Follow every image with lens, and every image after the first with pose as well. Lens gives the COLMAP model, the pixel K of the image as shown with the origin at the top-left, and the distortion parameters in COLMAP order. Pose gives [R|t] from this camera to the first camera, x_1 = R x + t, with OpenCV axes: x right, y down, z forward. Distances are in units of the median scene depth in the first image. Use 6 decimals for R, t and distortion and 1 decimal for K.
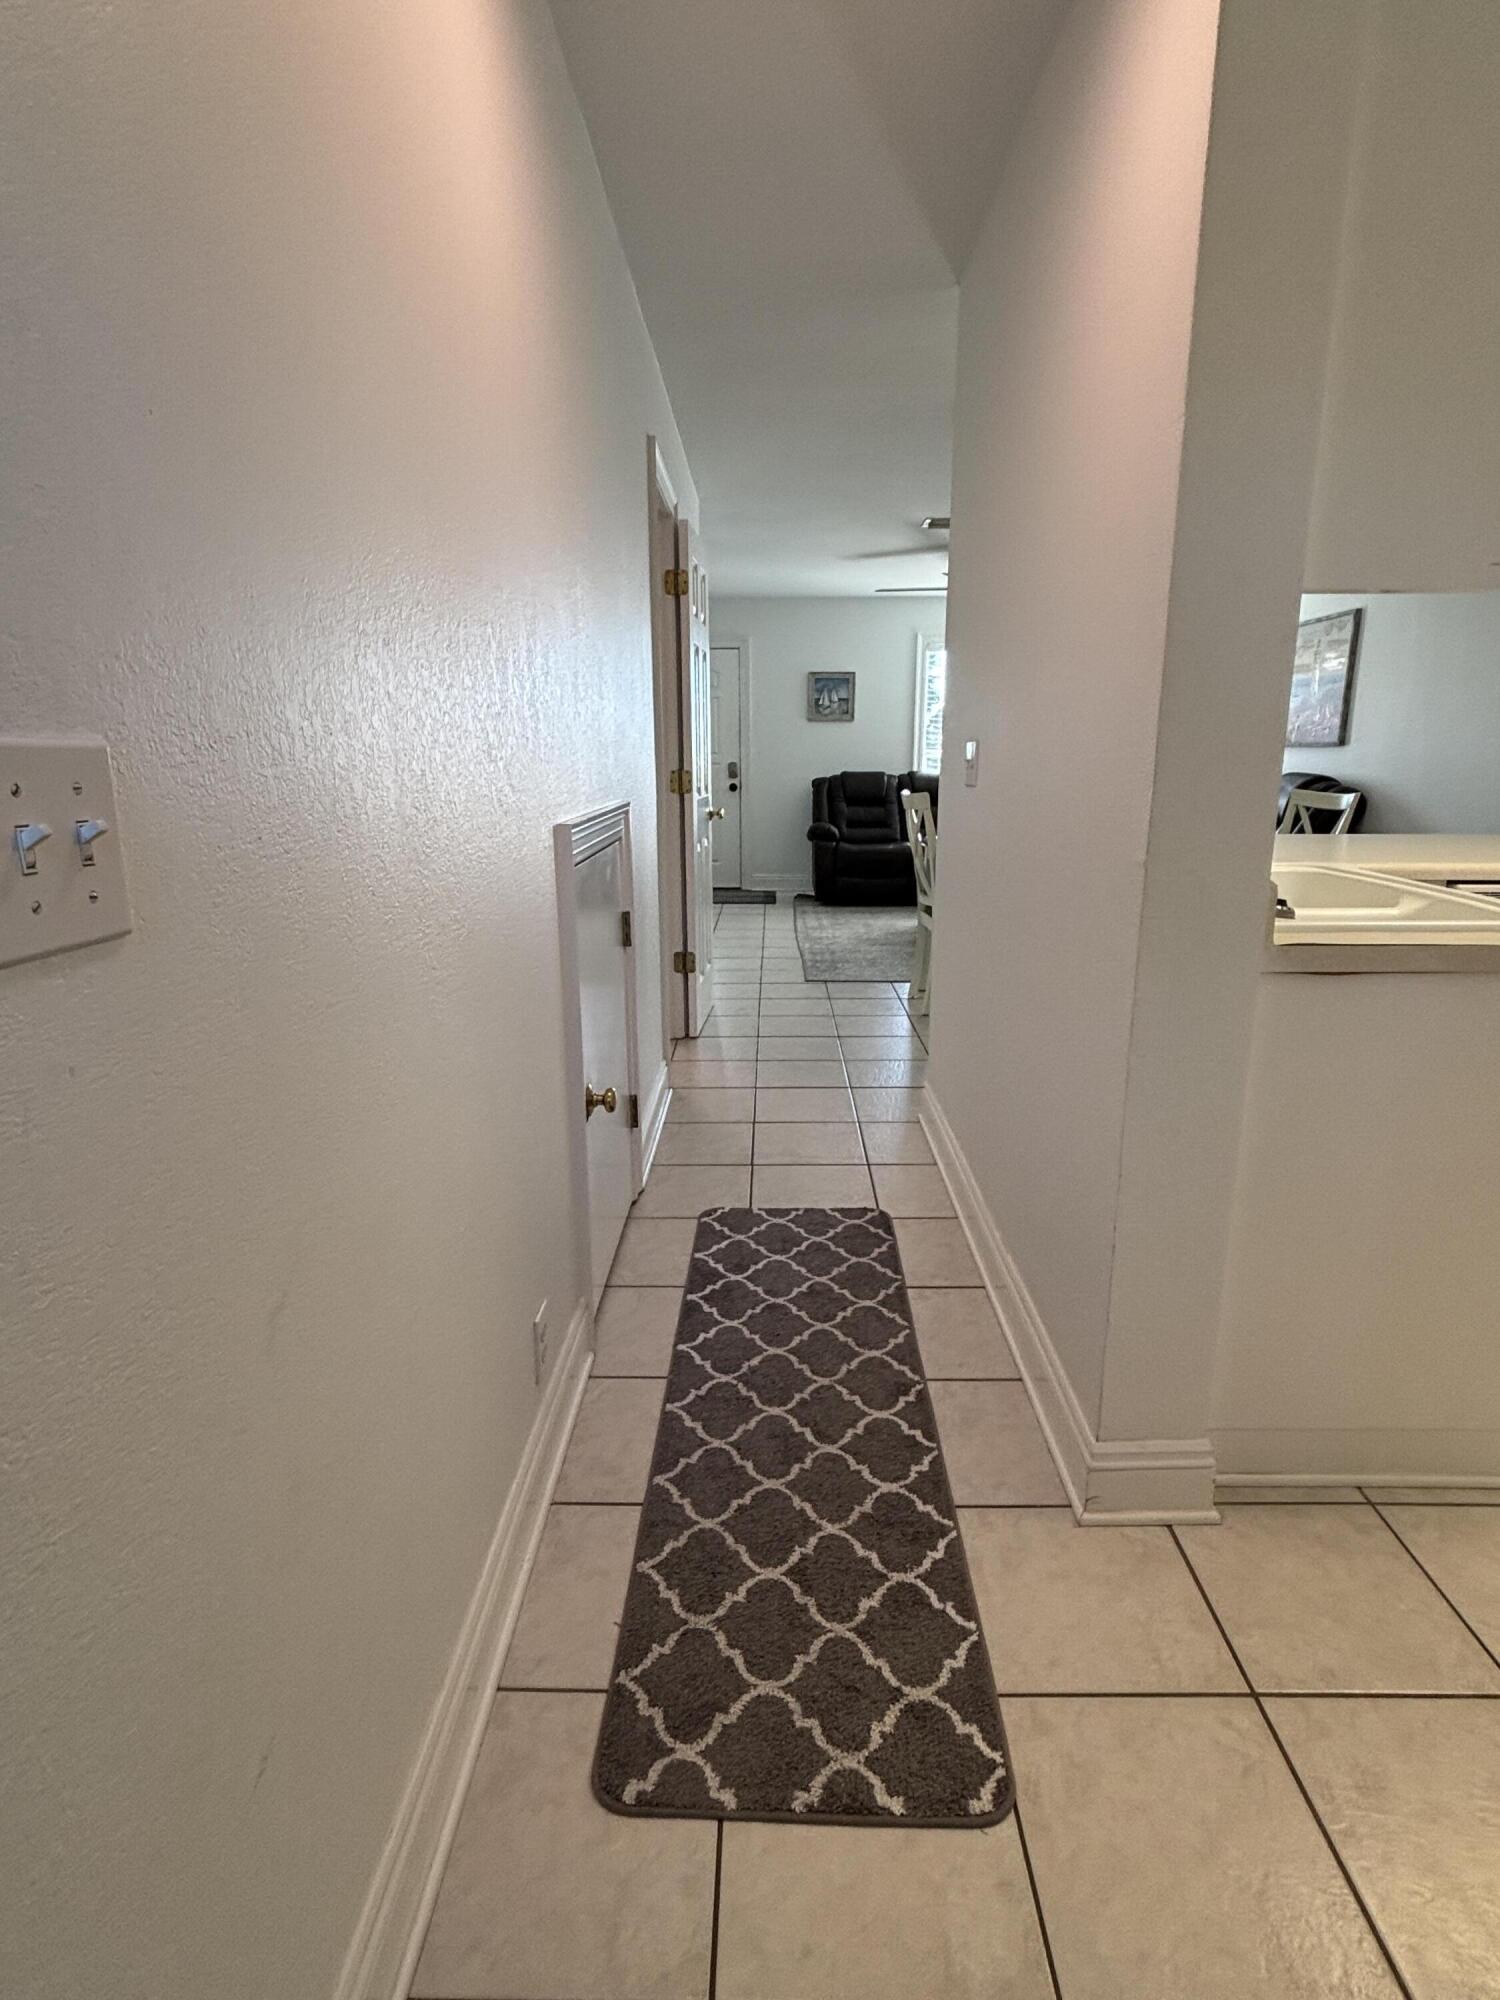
lens RADIAL K [[1017.2, 0, 757.7], [0, 1017.2, 982.7], [0, 0, 1]] dist [0.011924, -0.011693]
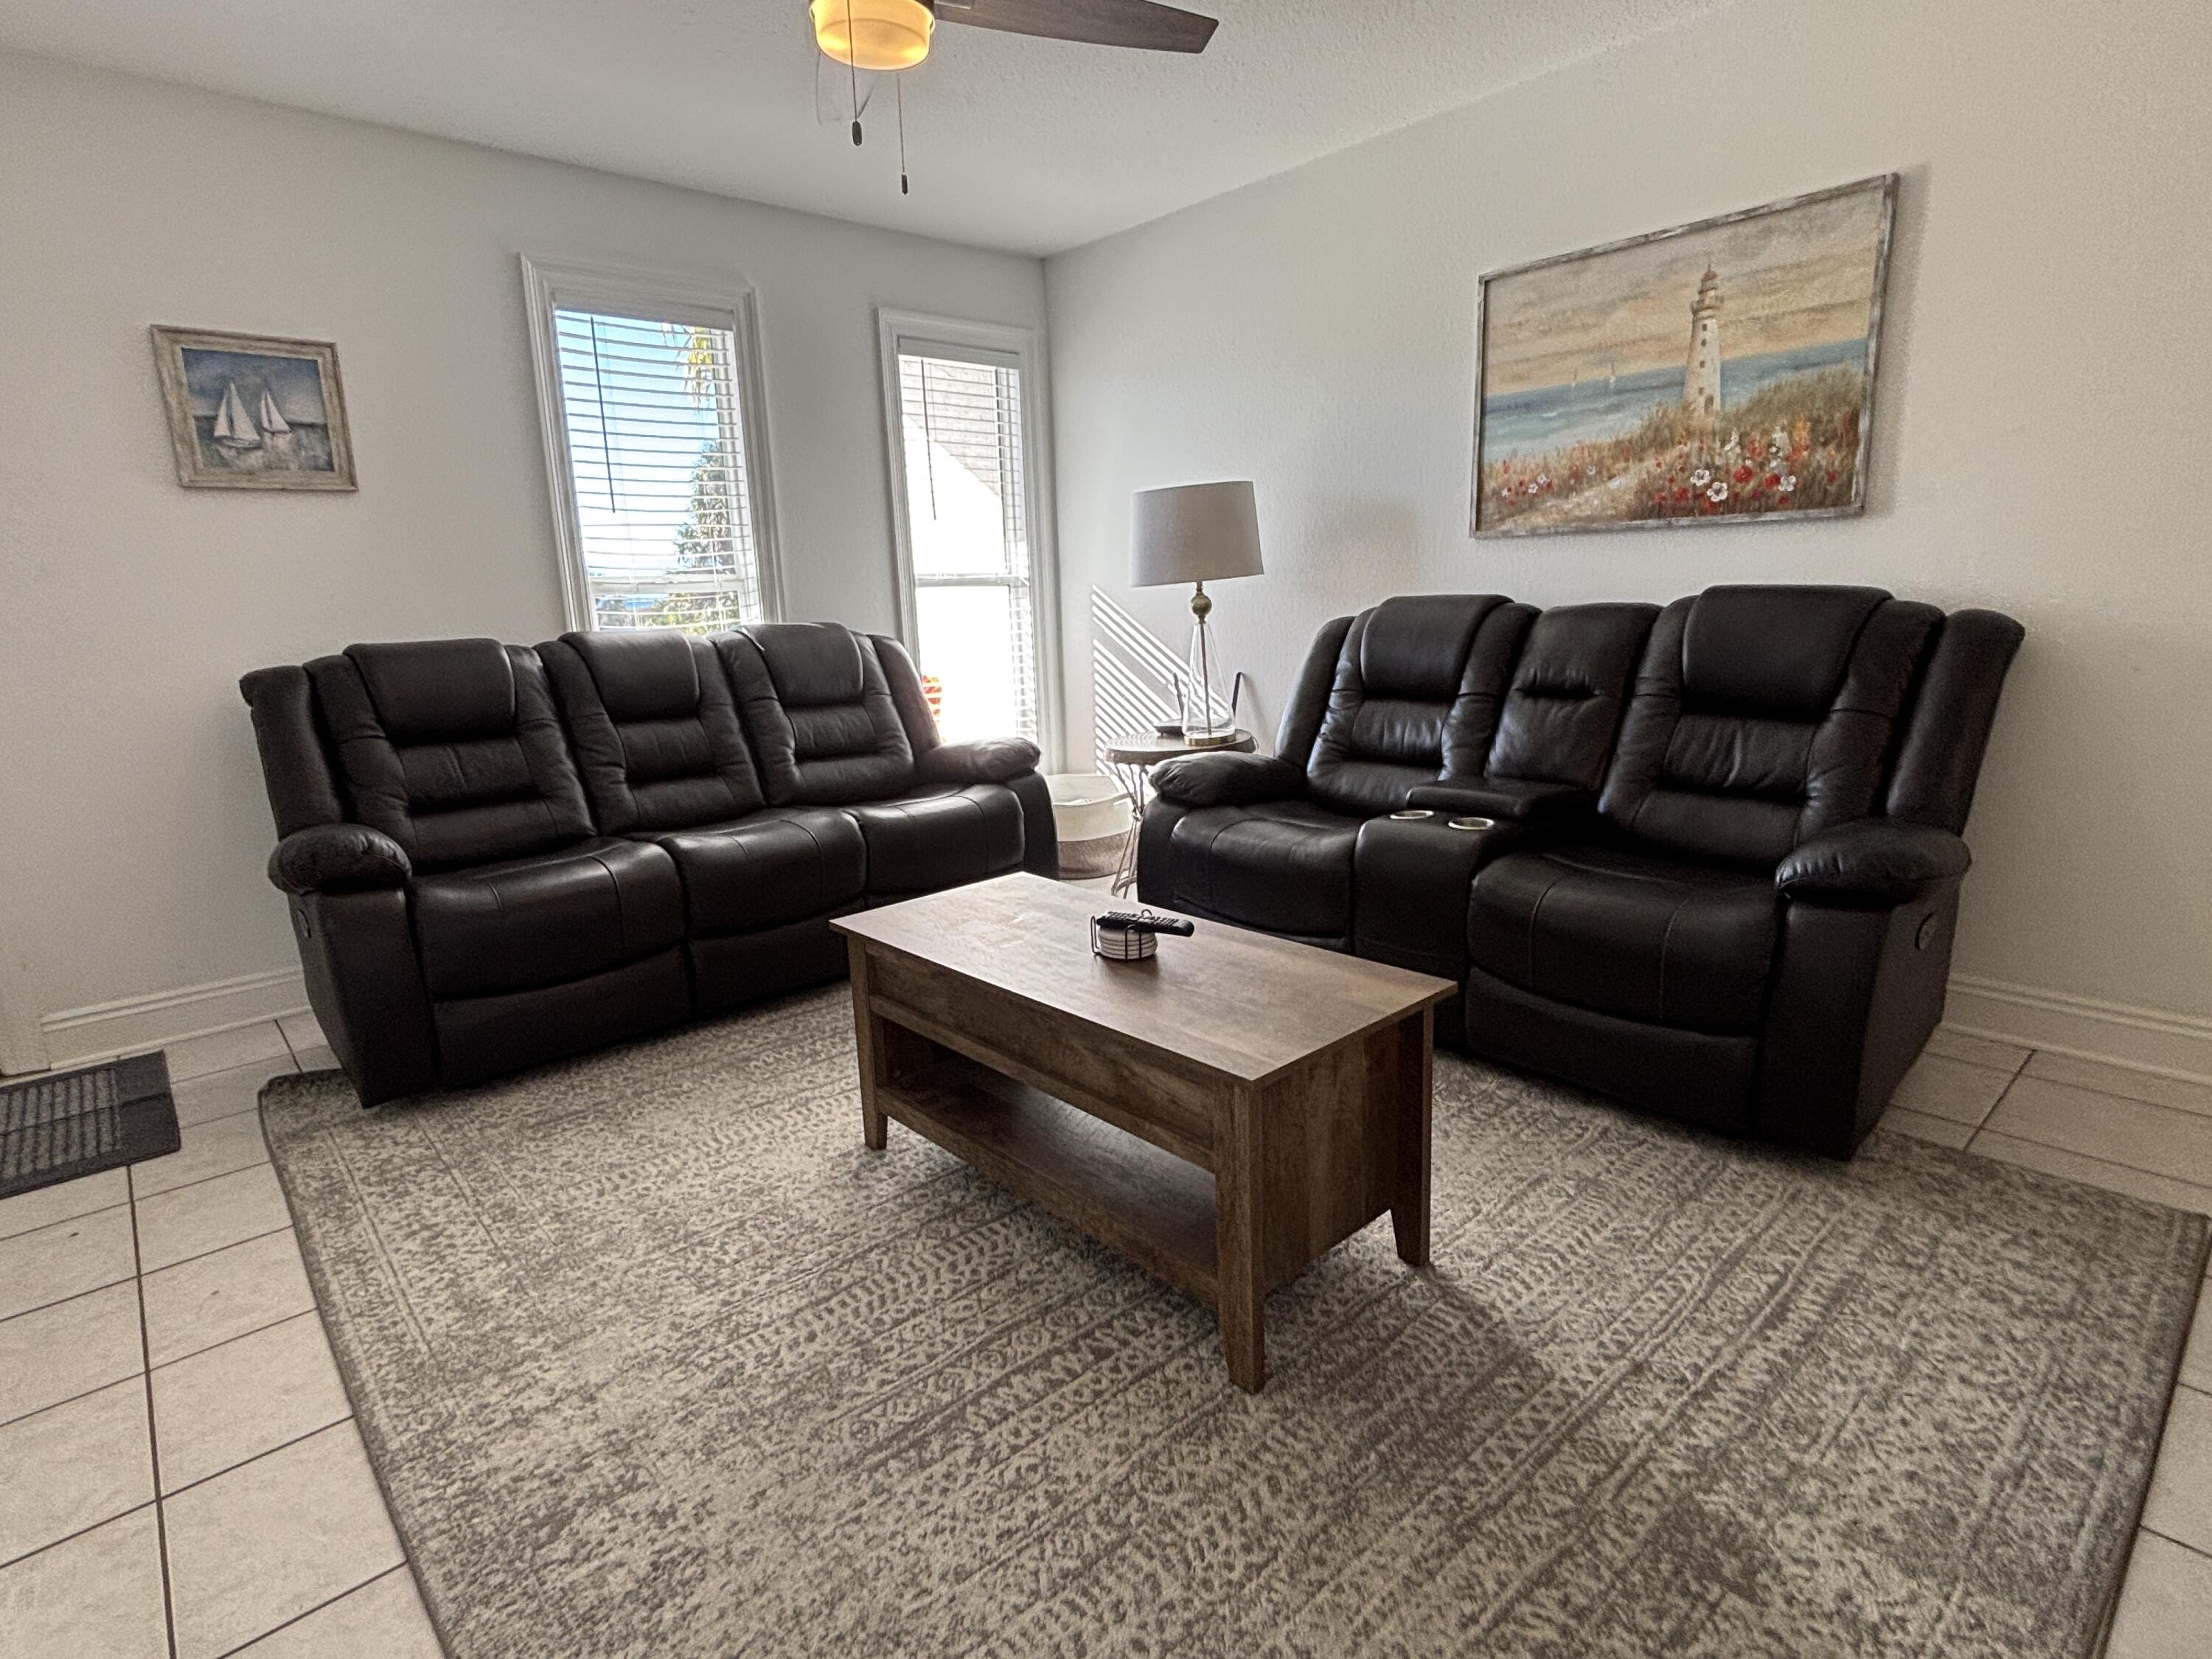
lens RADIAL K [[1125.1, 0, 1084.2], [0, 1125.1, 819.8], [0, 0, 1]] dist [0.011924, -0.011693]
pose [[0.741206, -0.159342, 0.652092, 0.013705], [0.178420, 0.983241, 0.037457, -0.125280], [-0.647132, 0.088583, 0.757214, 0.583448]]
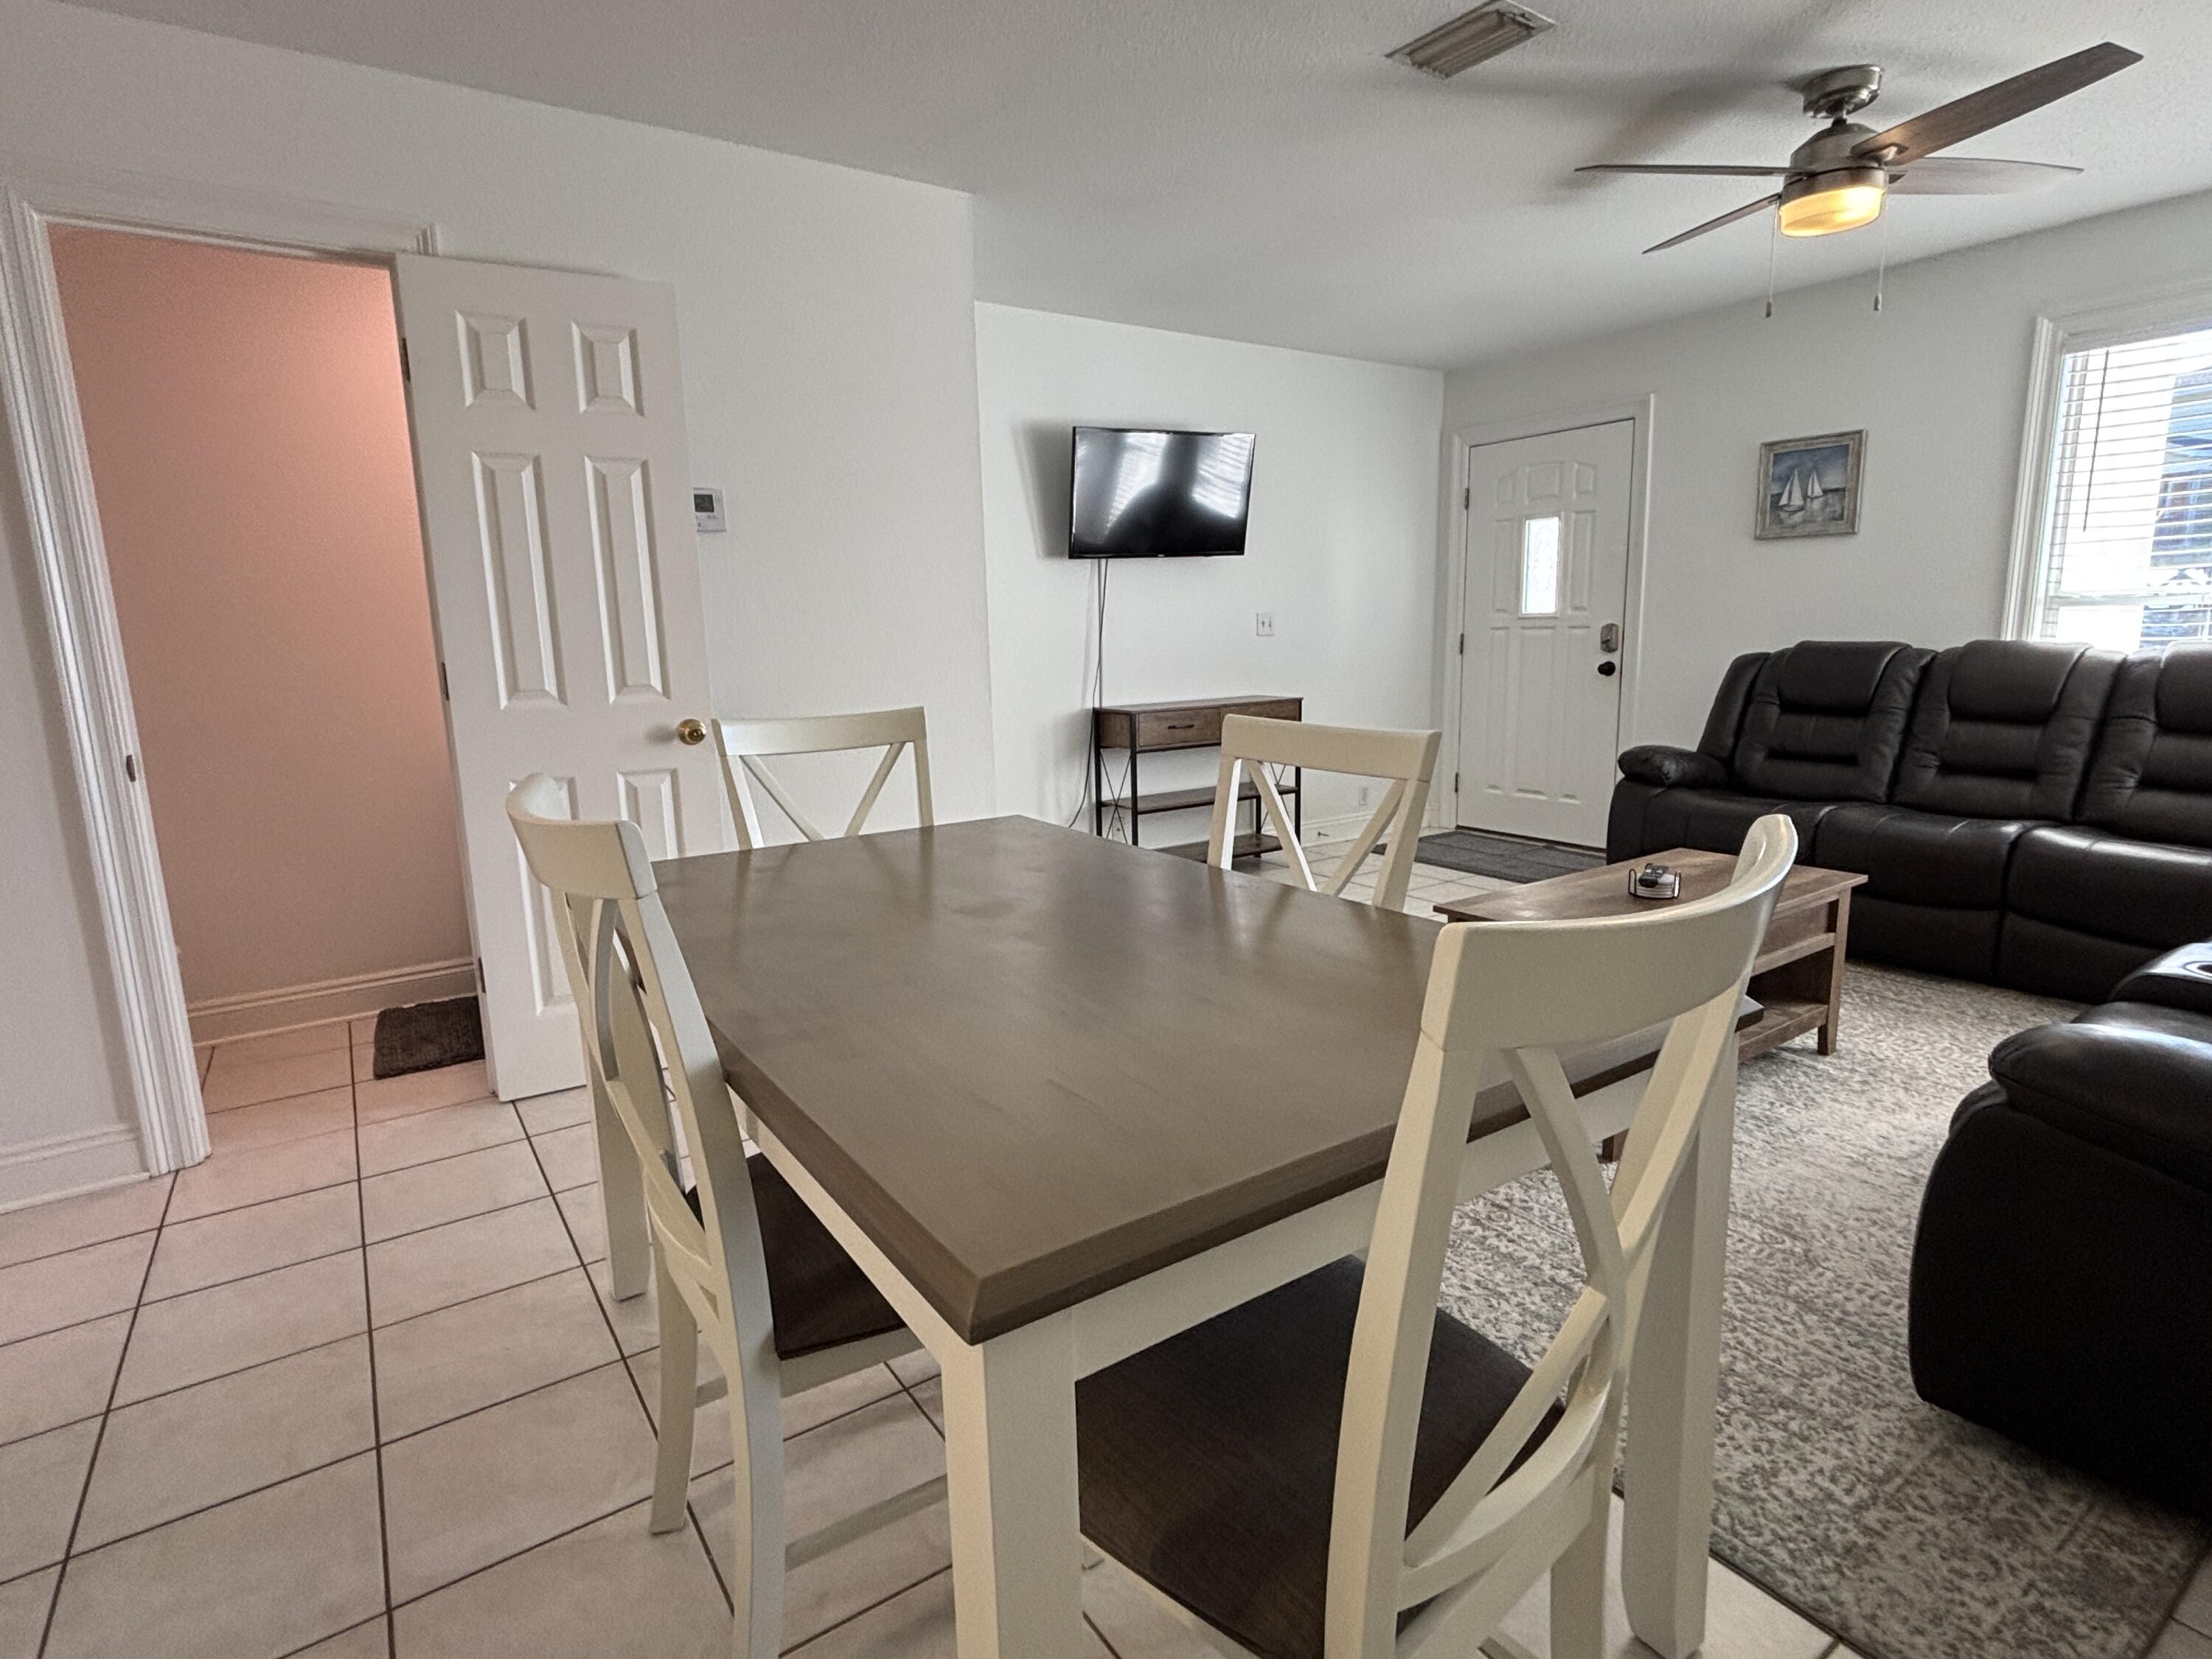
lens RADIAL K [[1125.1, 0, 1103.4], [0, 1125.1, 821.1], [0, 0, 1]] dist [0.011924, -0.011693]
pose [[0.574084, 0.132576, -0.807992, 0.333697], [-0.157960, 0.986200, 0.049585, -0.099781], [0.803416, 0.099164, 0.587103, 0.437470]]
